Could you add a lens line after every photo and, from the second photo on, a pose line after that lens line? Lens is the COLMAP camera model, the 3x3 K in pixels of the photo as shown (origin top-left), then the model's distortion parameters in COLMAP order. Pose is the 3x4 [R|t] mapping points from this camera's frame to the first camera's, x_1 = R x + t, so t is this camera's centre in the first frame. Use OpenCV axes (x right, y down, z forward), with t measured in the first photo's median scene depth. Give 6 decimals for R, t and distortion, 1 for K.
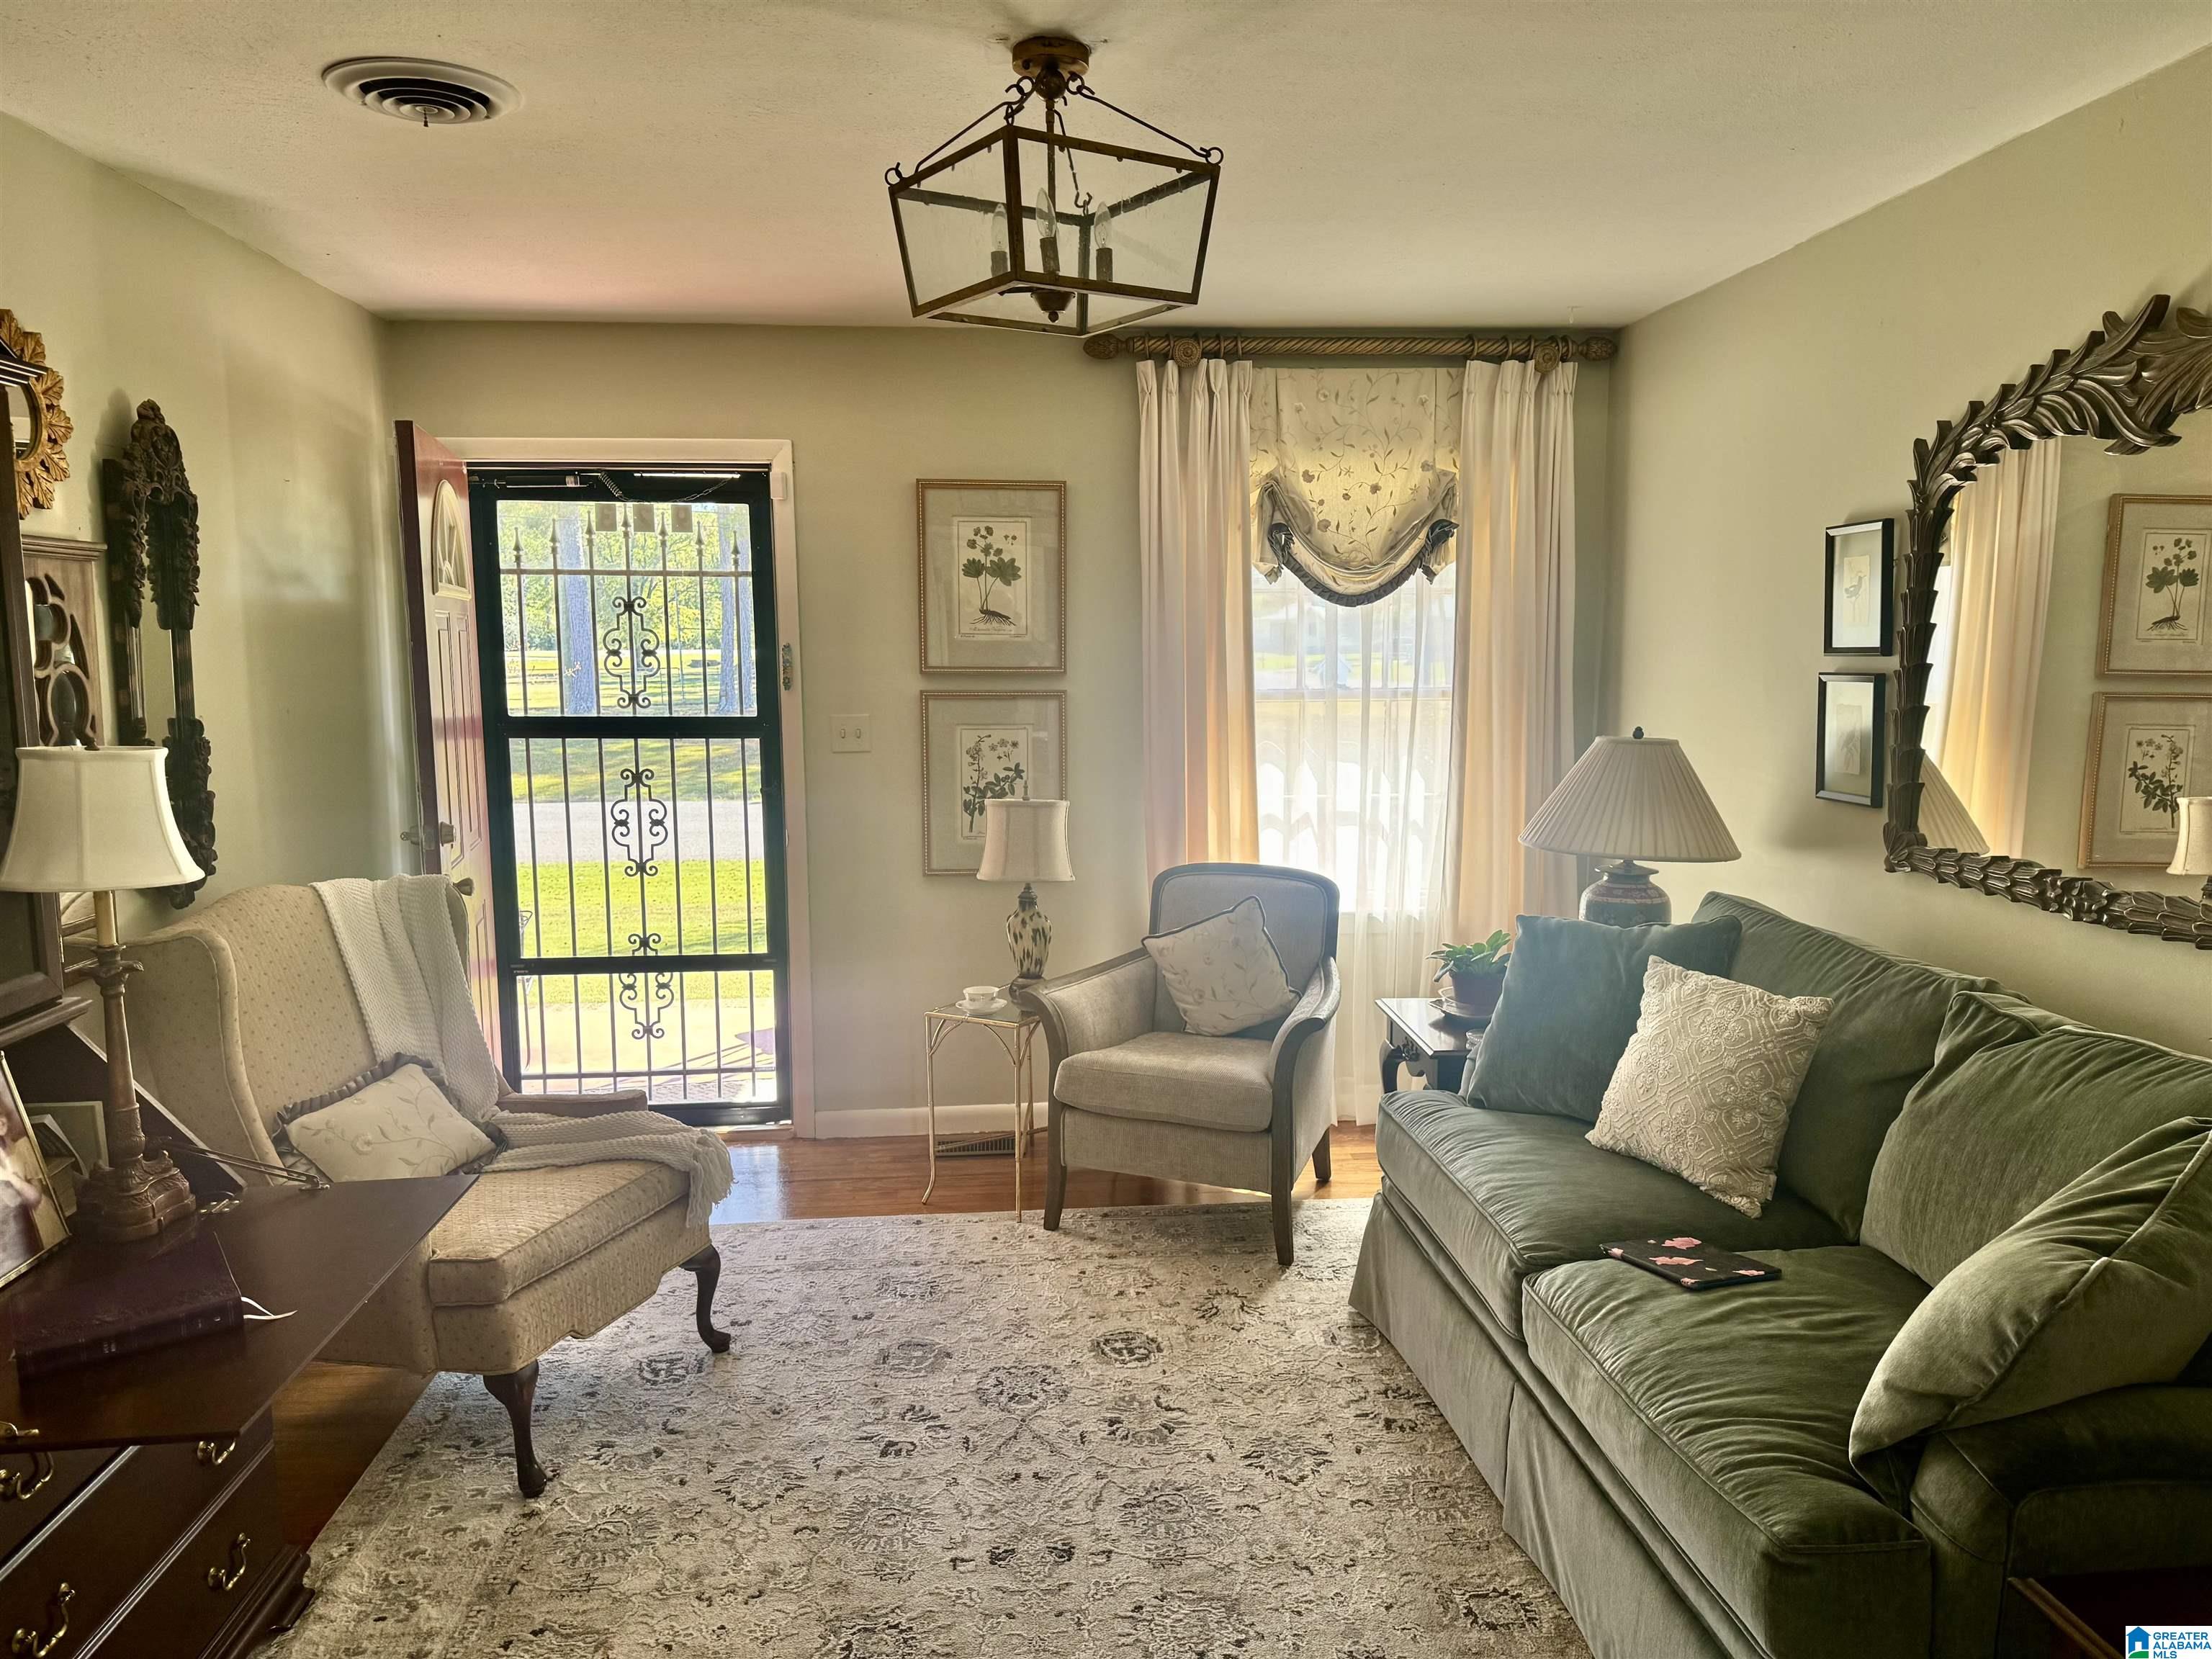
lens RADIAL K [[1552.9, 0, 1106.0], [0, 1552.9, 829.5], [0, 0, 1]] dist [0.035355, -0.044229]
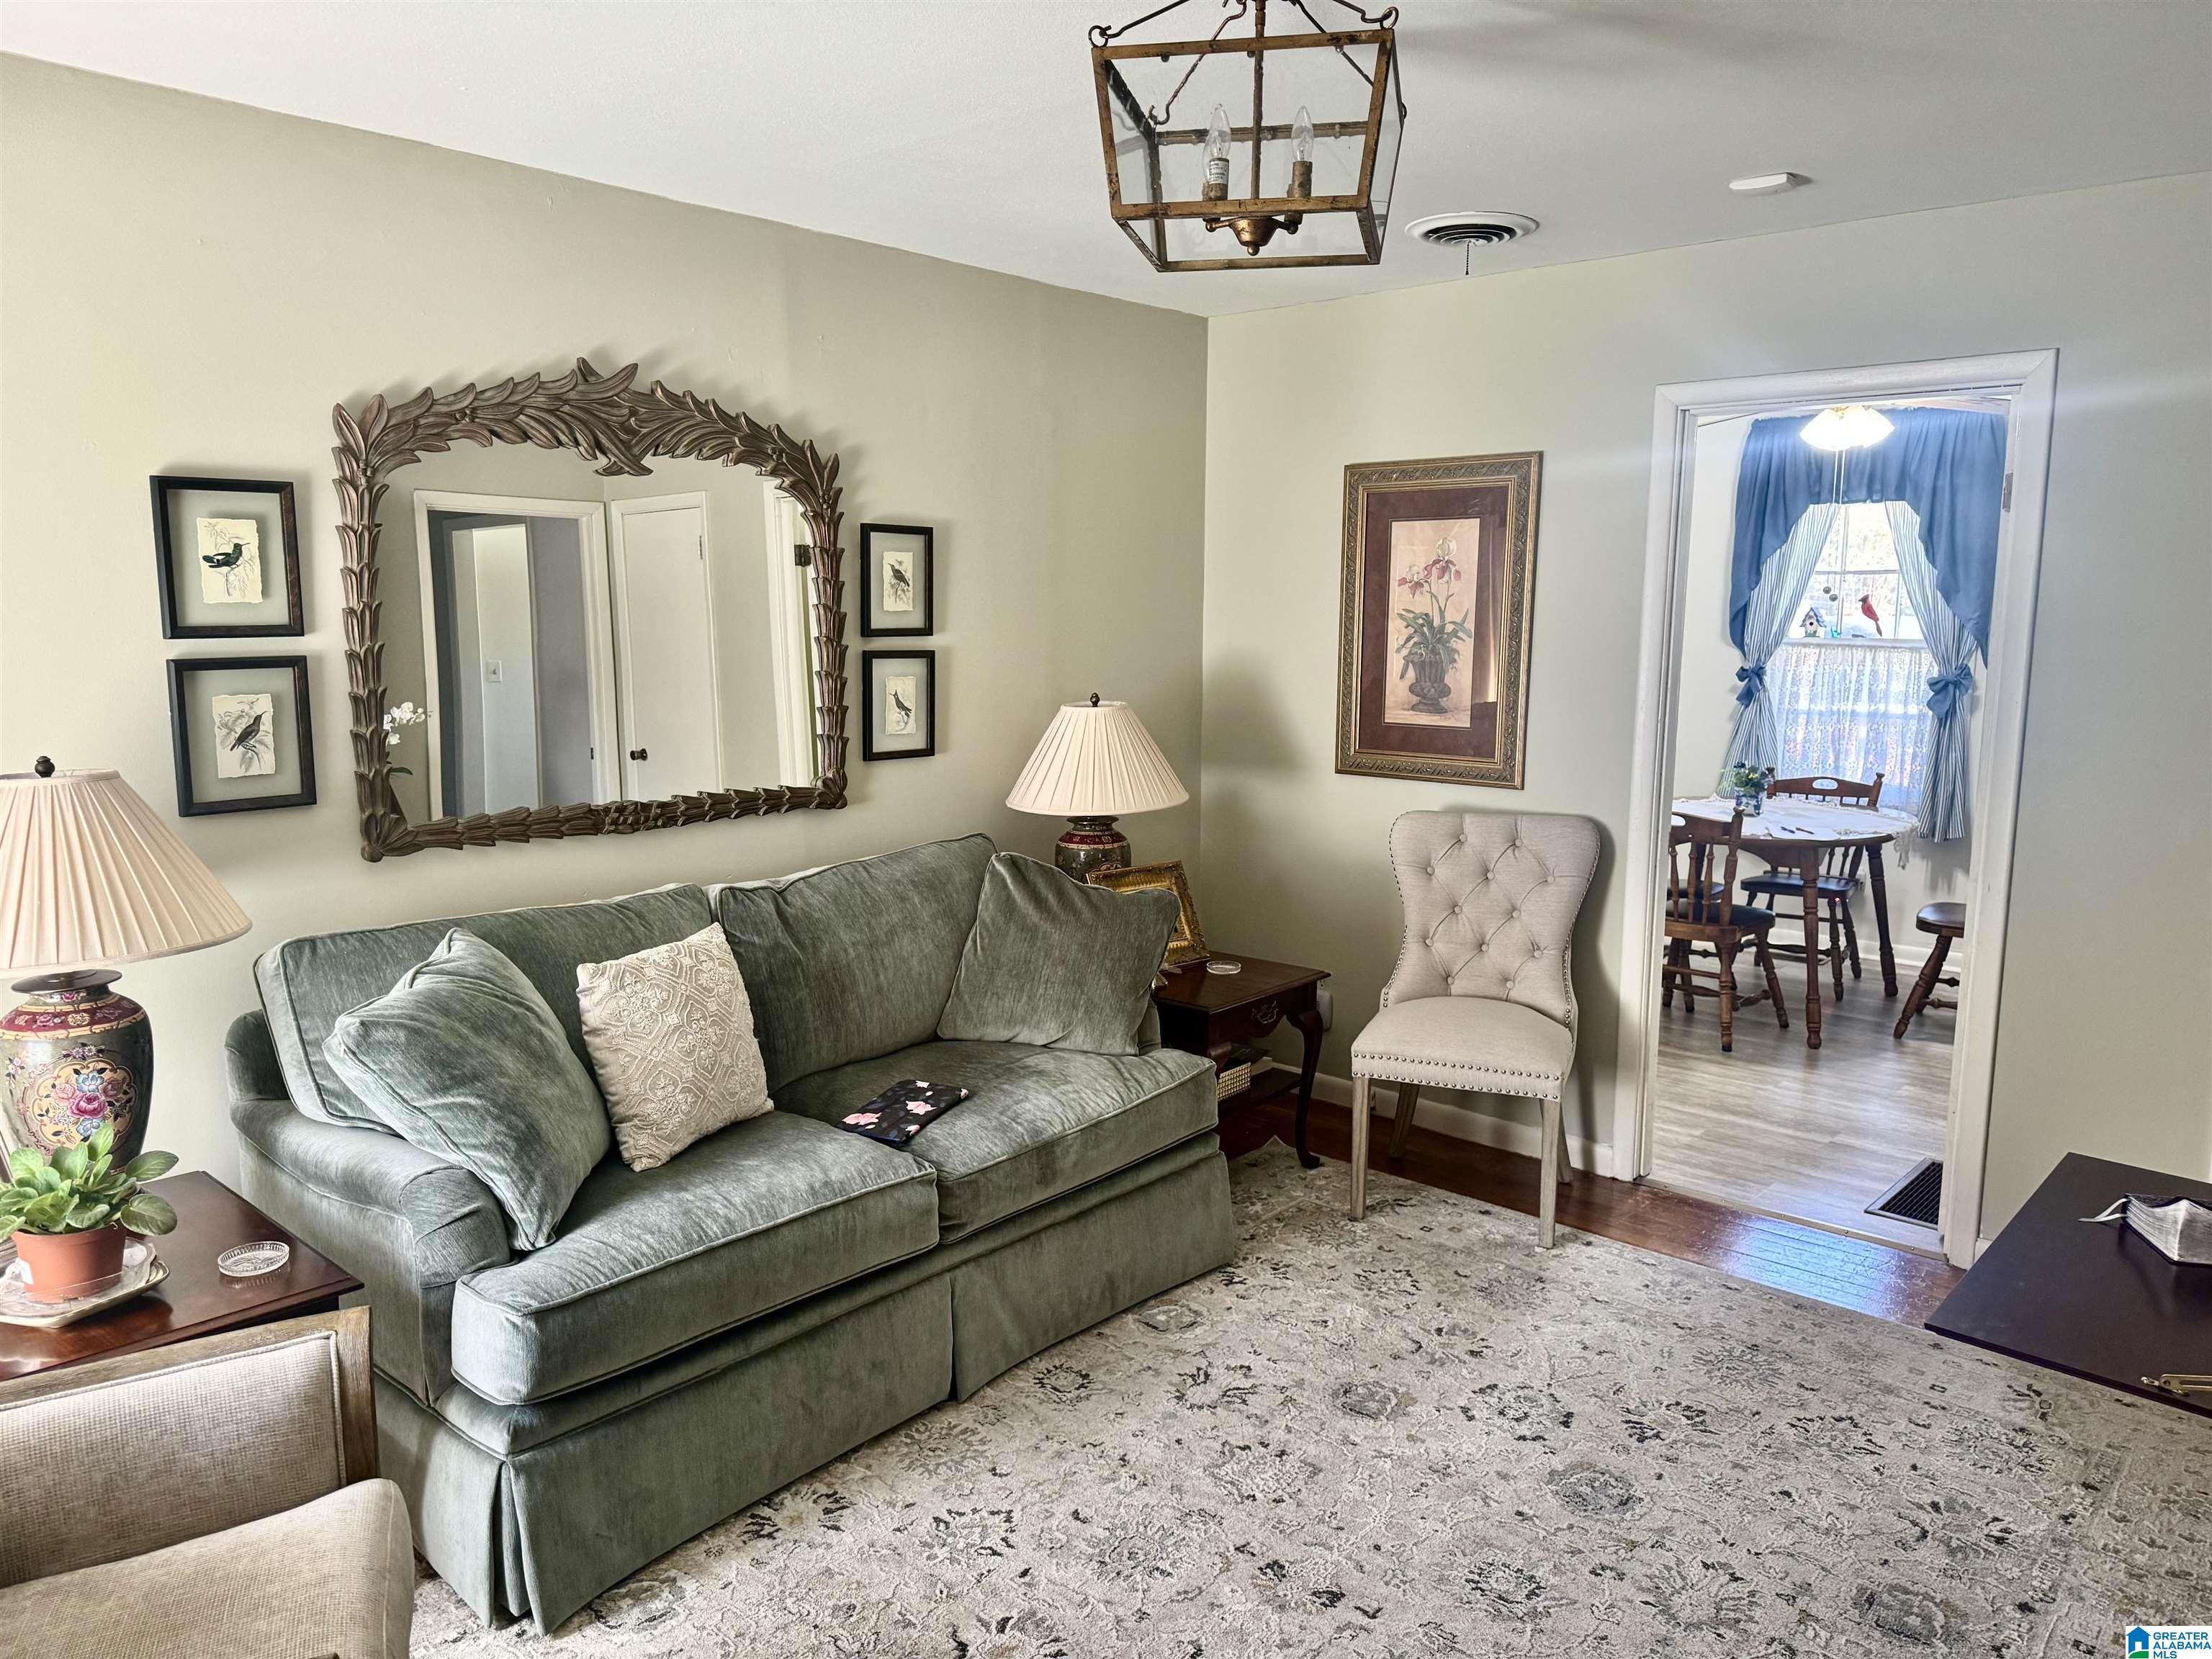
lens RADIAL K [[1552.9, 0, 1106.0], [0, 1552.9, 829.5], [0, 0, 1]] dist [0.035355, -0.044229]
pose [[-0.664011, -0.107348, 0.739977, -0.620231], [0.093395, 0.969983, 0.224522, -0.204932], [-0.741867, 0.218195, -0.634054, 1.581341]]
